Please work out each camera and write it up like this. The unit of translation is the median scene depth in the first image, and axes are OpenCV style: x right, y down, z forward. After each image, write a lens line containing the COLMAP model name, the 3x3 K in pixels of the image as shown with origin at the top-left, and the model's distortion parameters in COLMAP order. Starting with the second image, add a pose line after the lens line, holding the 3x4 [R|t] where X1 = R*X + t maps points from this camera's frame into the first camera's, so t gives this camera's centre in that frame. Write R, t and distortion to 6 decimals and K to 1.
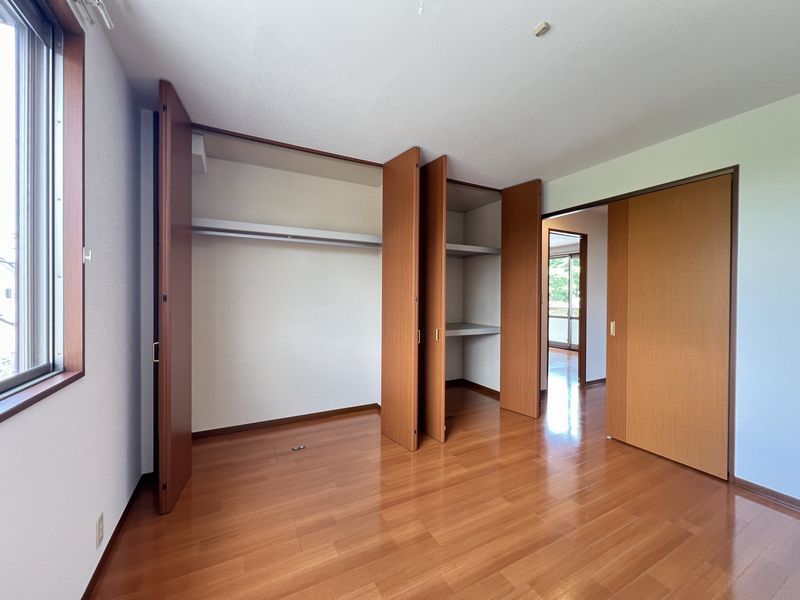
lens RADIAL K [[322.2, 0, 399.8], [0, 322.2, 295.1], [0, 0, 1]] dist [0.000732, -0.000174]
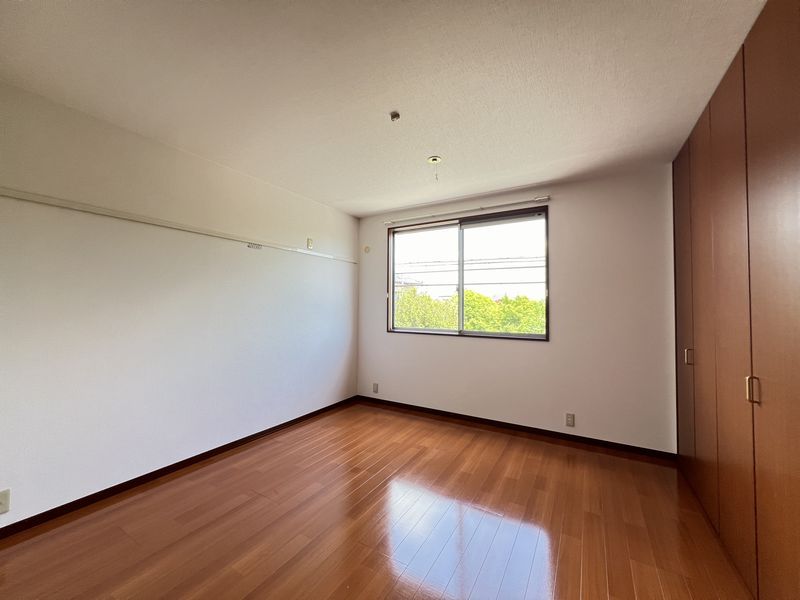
lens RADIAL K [[318.6, 0, 404.3], [0, 318.6, 301.9], [0, 0, 1]] dist [0.001476, 0.000345]
pose [[-0.852797, -0.027600, -0.521512, 0.750508], [-0.019214, 0.999585, -0.021483, 0.008580], [0.521889, -0.008300, -0.852973, 1.486177]]
